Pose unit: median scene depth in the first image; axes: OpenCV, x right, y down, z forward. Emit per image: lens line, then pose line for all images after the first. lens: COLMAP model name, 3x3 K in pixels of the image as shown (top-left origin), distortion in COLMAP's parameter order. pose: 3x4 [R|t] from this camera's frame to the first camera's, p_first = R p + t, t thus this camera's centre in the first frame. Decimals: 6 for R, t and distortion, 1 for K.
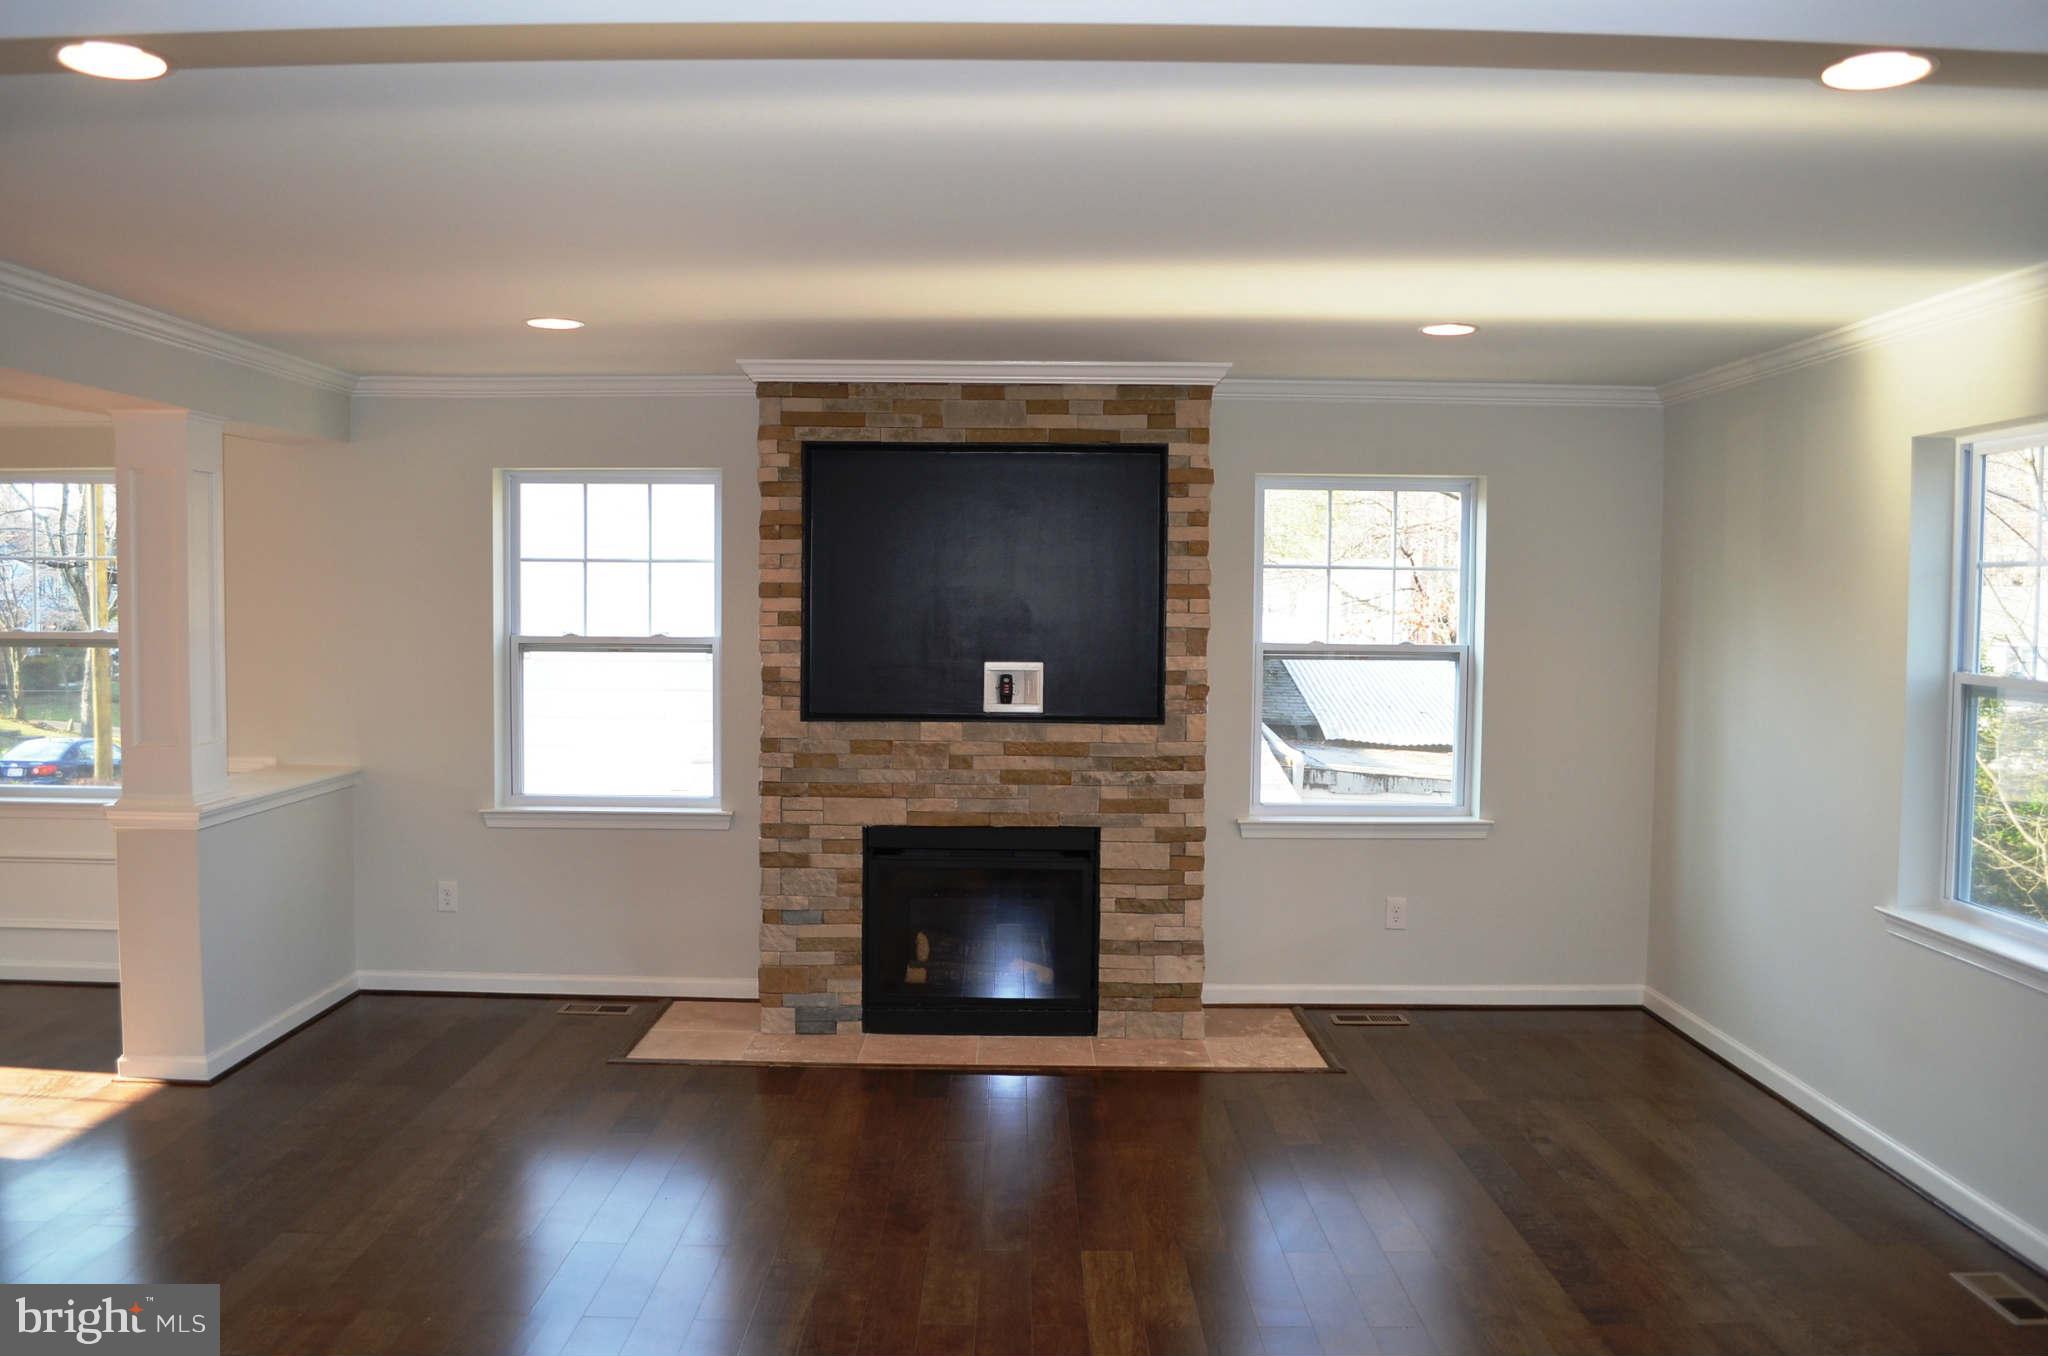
lens RADIAL K [[1667.8, 0, 1024.0], [0, 1667.8, 678.0], [0, 0, 1]] dist [-0.053174, 0.002284]
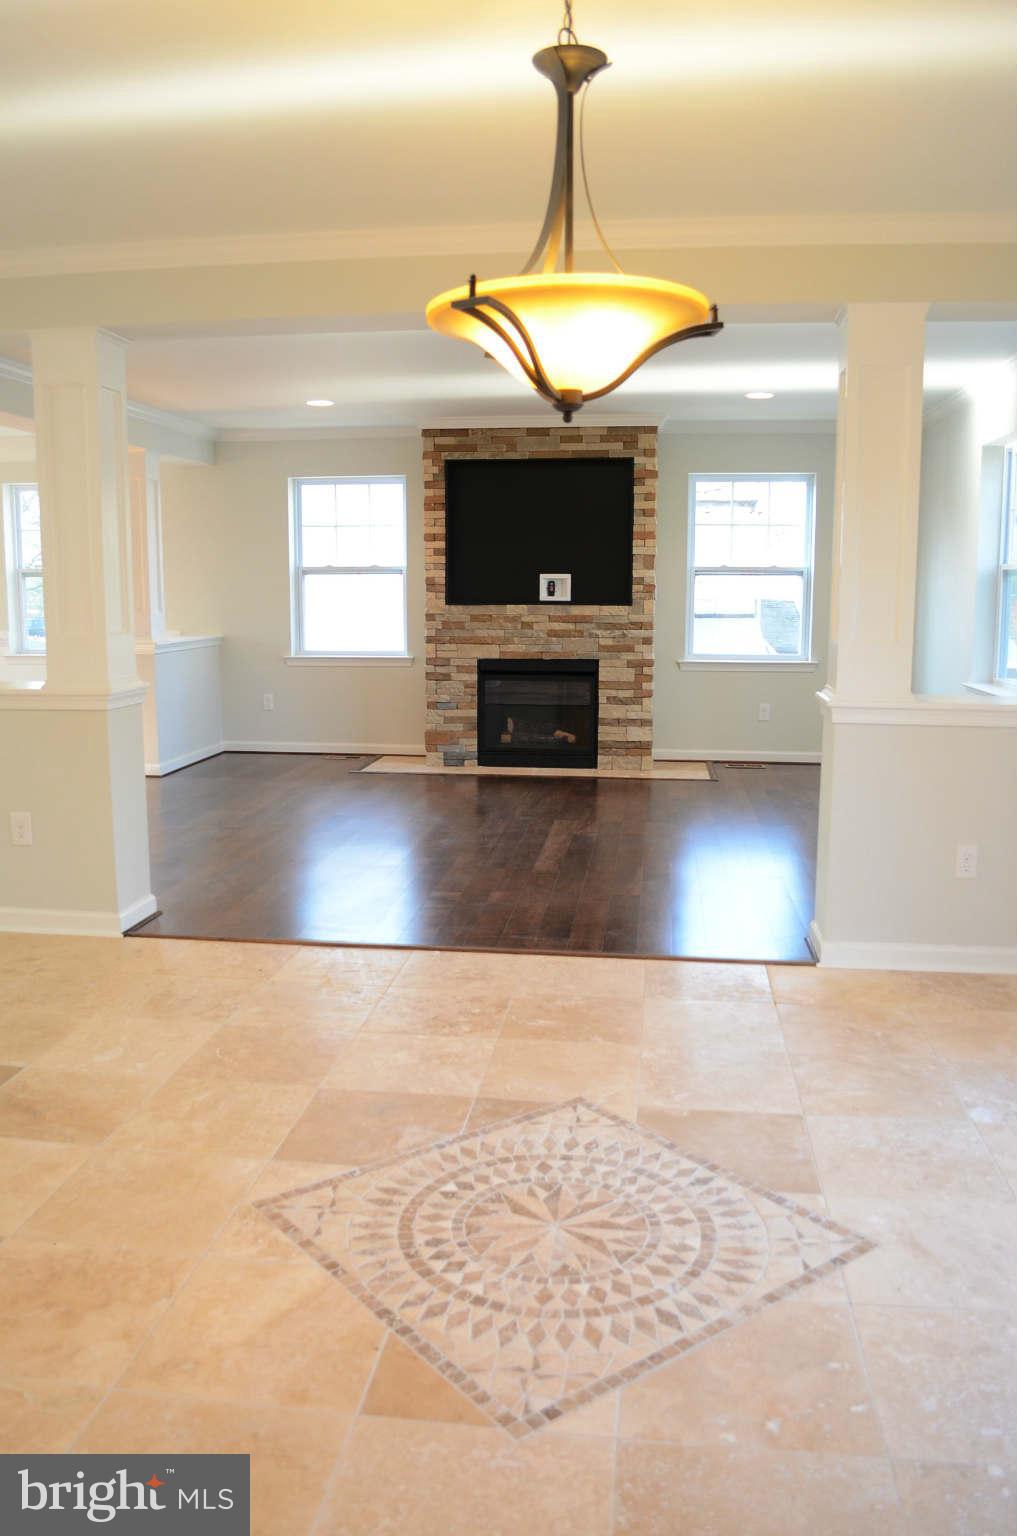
lens RADIAL K [[1250.8, 0, 508.5], [0, 1250.8, 768.0], [0, 0, 1]] dist [-0.053174, 0.002284]
pose [[0.992656, 0.010453, -0.120523, 0.117963], [0.001070, 0.995463, 0.095148, 0.076778], [0.120971, -0.094578, 0.988140, -0.456972]]
